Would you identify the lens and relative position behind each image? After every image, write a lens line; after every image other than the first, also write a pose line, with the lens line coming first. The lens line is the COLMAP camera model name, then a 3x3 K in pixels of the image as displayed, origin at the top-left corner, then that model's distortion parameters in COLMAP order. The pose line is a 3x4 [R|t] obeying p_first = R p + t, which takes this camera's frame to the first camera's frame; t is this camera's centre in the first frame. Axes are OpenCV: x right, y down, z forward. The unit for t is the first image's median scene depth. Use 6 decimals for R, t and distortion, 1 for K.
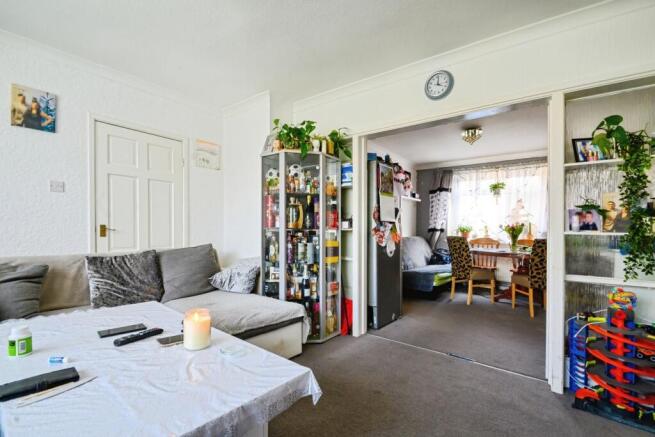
lens RADIAL K [[299.6, 0, 327.9], [0, 299.6, 226.7], [0, 0, 1]] dist [-0.002721, -0.000243]
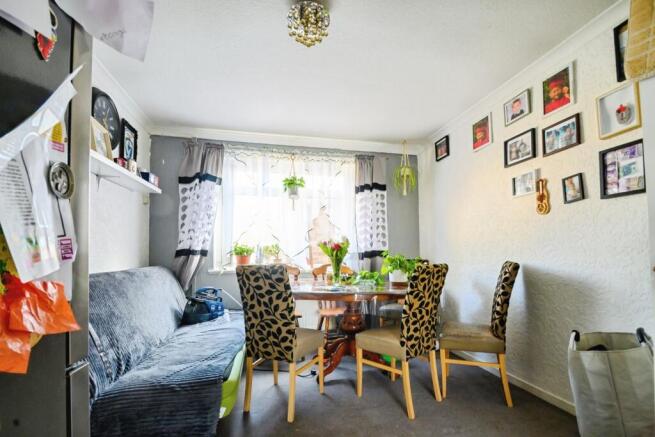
lens RADIAL K [[293.4, 0, 330.1], [0, 293.4, 238.1], [0, 0, 1]] dist [0.026420, -0.021567]
pose [[0.648728, 0.020741, 0.760738, 0.130717], [0.008267, 0.999377, -0.034298, 0.005806], [-0.760976, 0.028539, 0.648152, 0.504995]]
